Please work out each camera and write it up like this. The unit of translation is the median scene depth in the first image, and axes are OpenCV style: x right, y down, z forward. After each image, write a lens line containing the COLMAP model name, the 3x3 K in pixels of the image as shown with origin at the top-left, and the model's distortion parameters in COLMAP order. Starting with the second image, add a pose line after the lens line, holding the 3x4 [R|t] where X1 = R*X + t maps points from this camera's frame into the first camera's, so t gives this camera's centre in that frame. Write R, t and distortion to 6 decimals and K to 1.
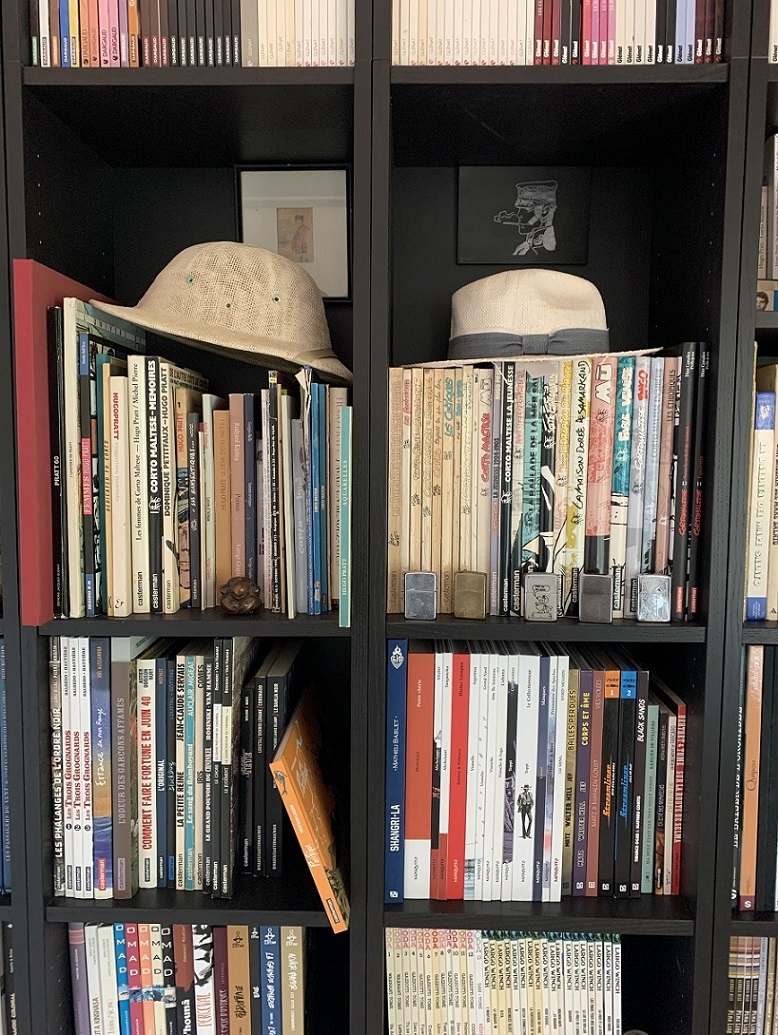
lens RADIAL K [[793.5, 0, 385.8], [0, 793.5, 507.2], [0, 0, 1]] dist [0.018800, -0.017482]
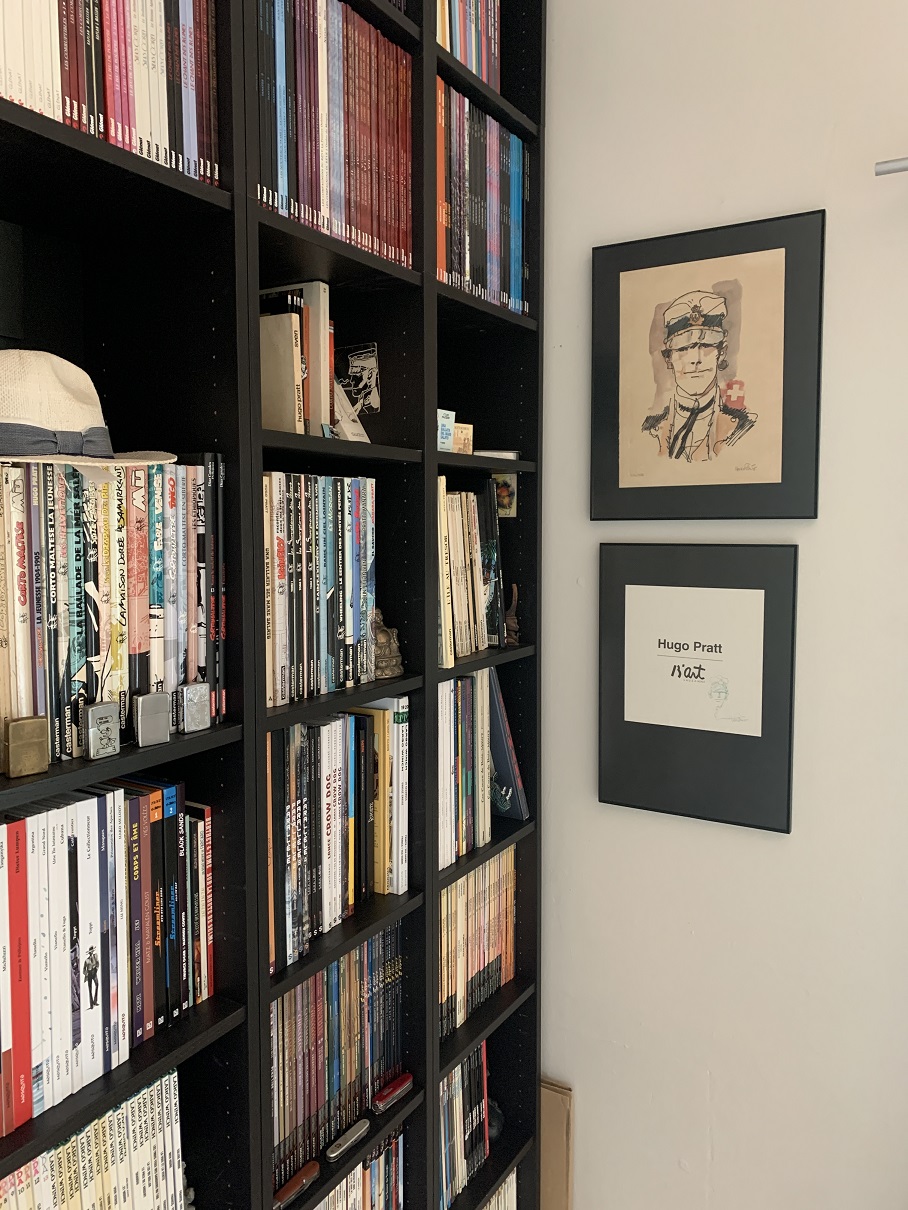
lens RADIAL K [[927.7, 0, 450.2], [0, 927.7, 593.0], [0, 0, 1]] dist [0.018800, -0.017482]
pose [[0.490537, -0.077045, 0.868008, -0.484159], [0.069934, 0.996352, 0.048915, -0.060235], [-0.868610, 0.036708, 0.494135, 0.138225]]
